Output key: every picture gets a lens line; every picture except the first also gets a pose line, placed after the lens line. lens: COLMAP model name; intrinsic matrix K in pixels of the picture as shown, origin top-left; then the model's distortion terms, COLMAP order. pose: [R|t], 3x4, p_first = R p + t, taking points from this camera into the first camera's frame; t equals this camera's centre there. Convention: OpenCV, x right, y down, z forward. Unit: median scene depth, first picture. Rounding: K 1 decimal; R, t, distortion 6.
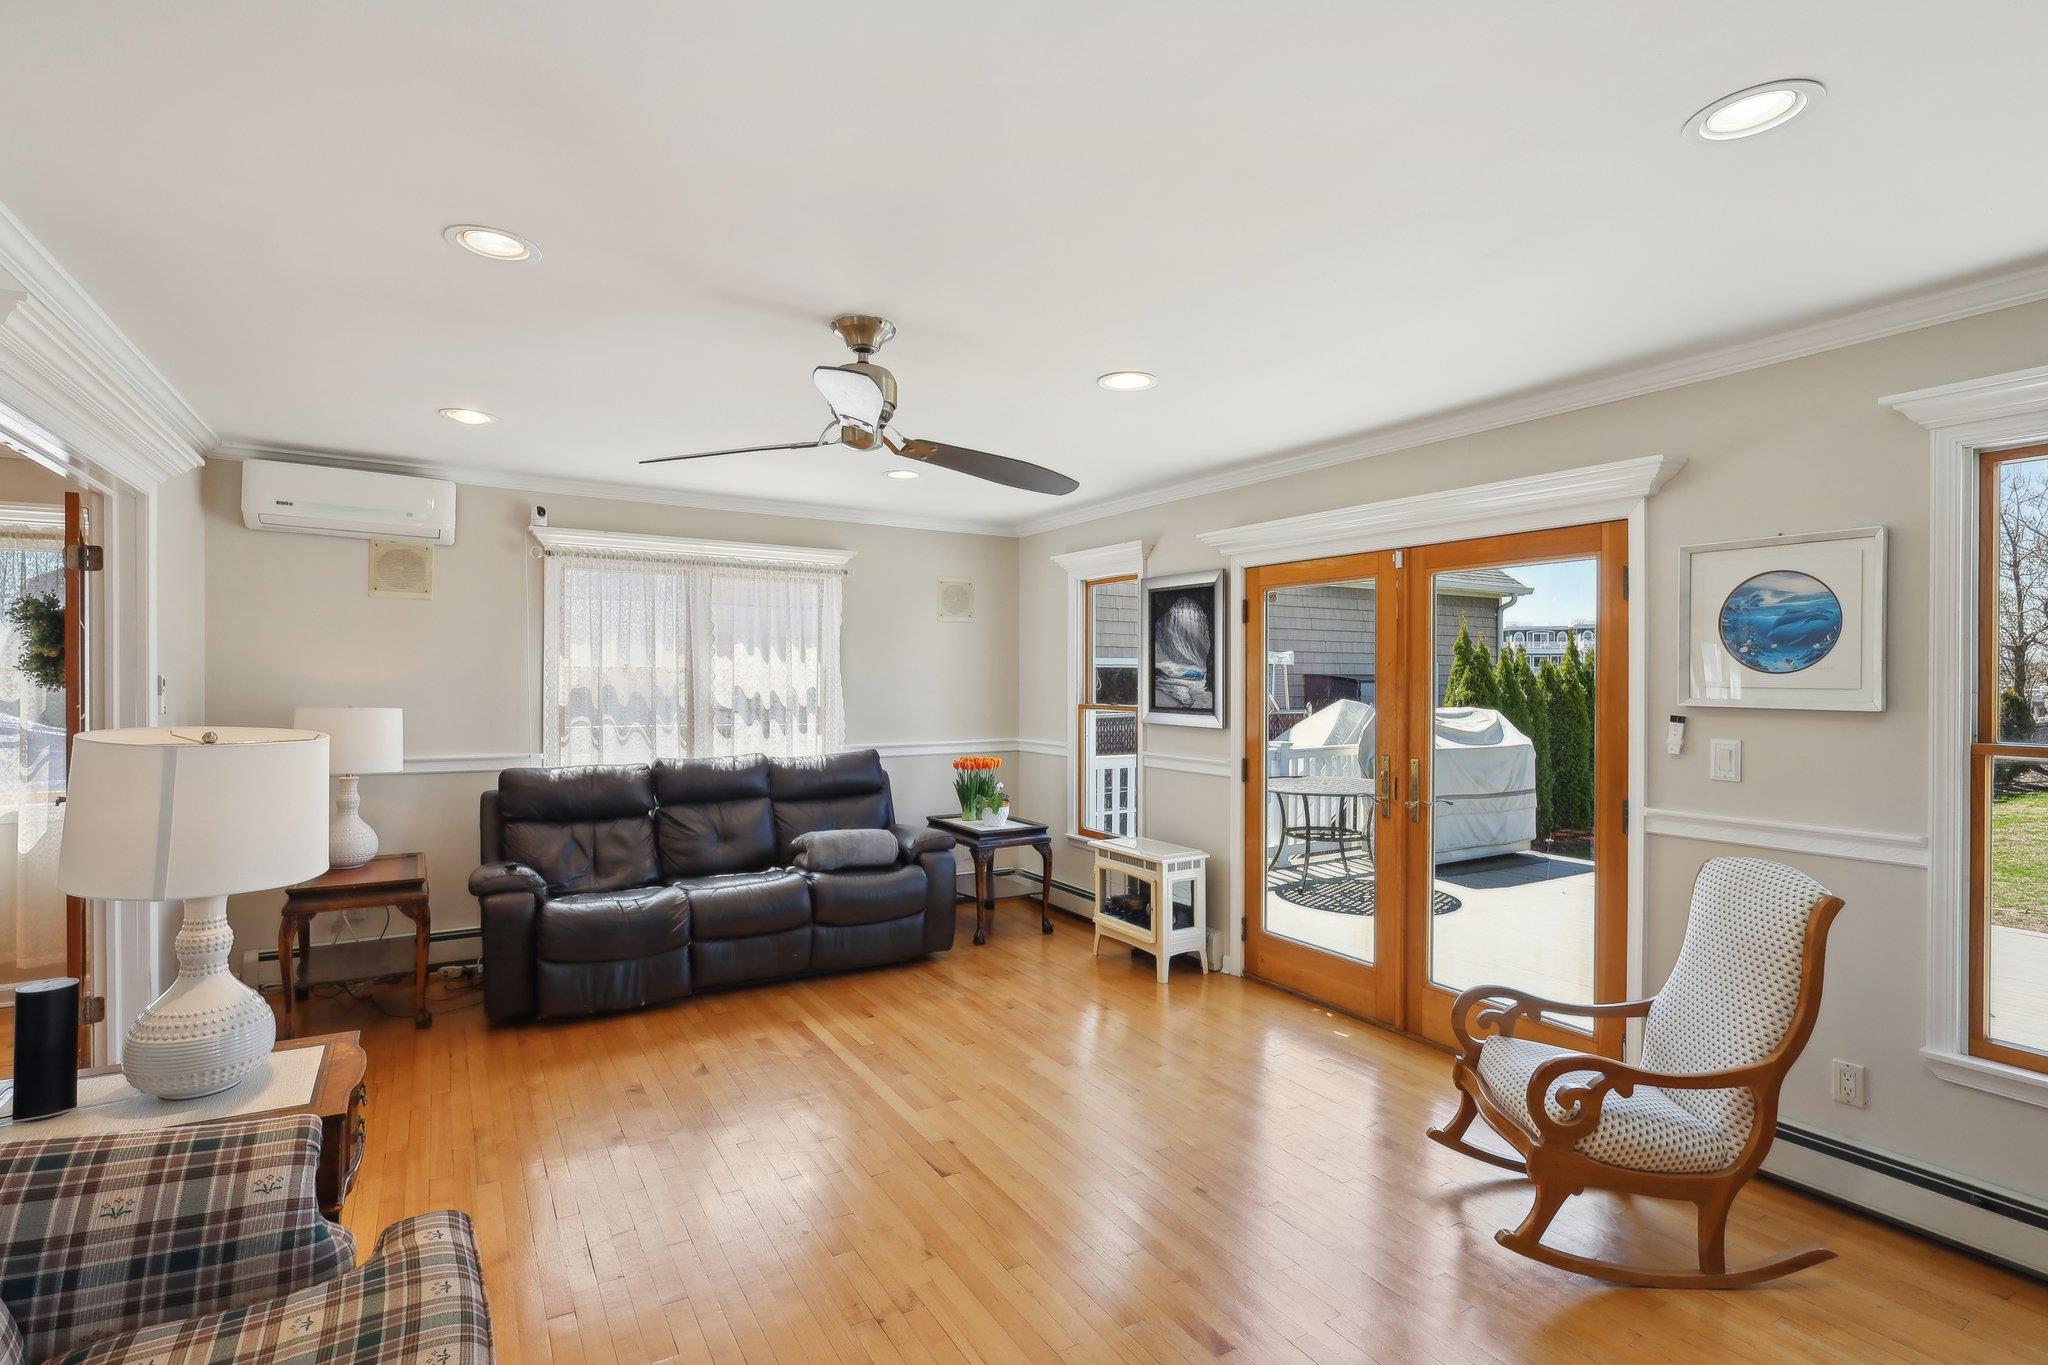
lens RADIAL K [[955.4, 0, 1025.0], [0, 955.4, 677.4], [0, 0, 1]] dist [0.000360, 0.000303]
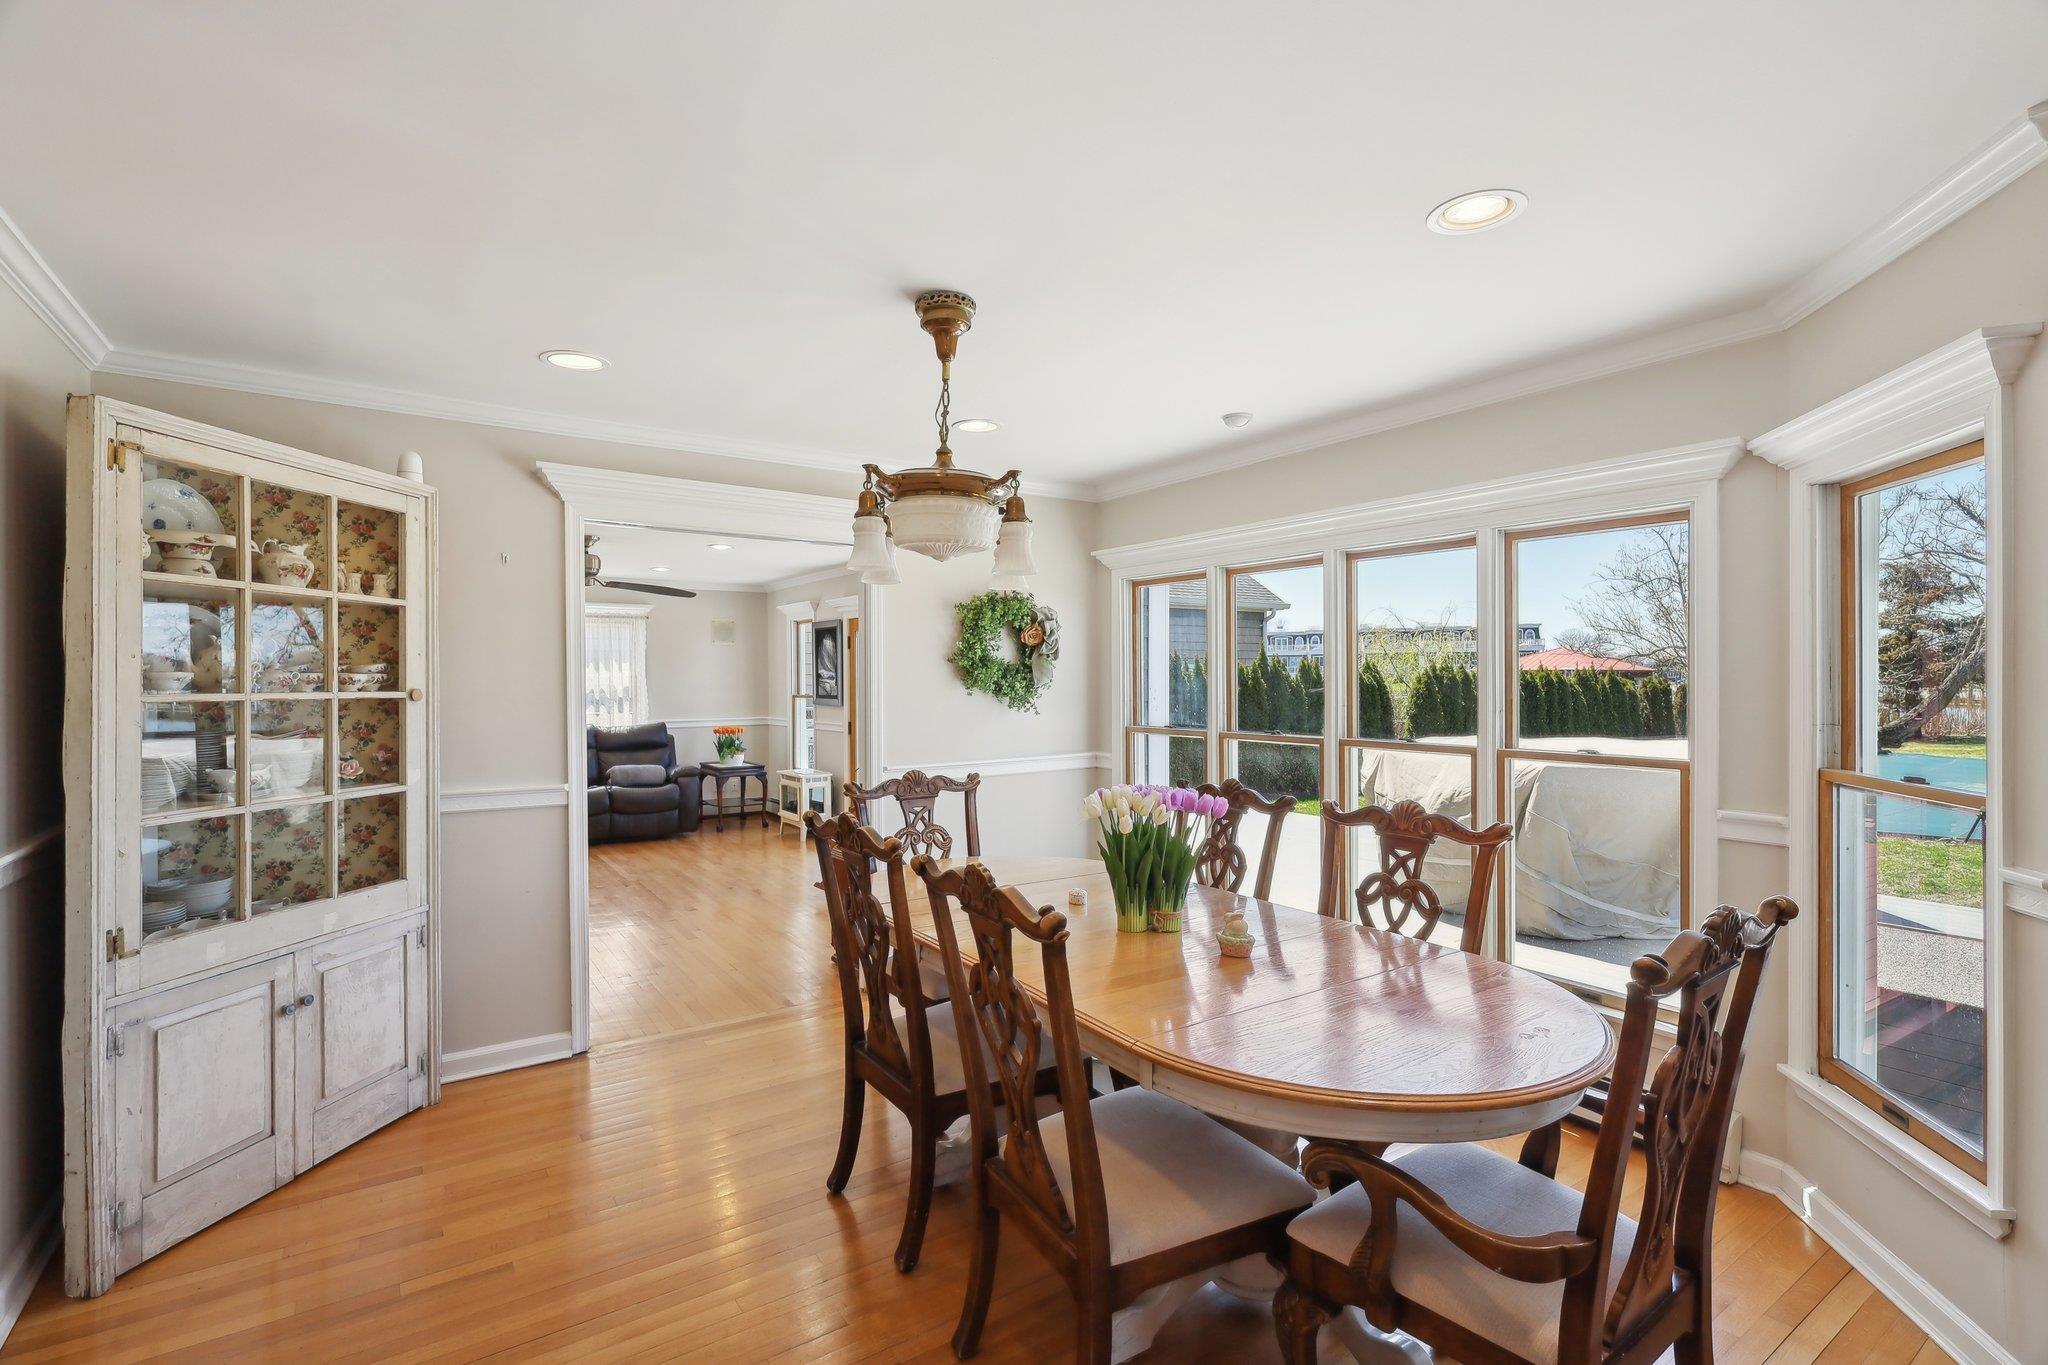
lens RADIAL K [[955.4, 0, 1021.3], [0, 955.4, 678.3], [0, 0, 1]] dist [0.000360, 0.000303]
pose [[0.998602, -0.009738, 0.051951, 0.404219], [0.009809, 0.999951, -0.001121, 0.005450], [-0.051938, 0.001629, 0.998649, -0.754710]]
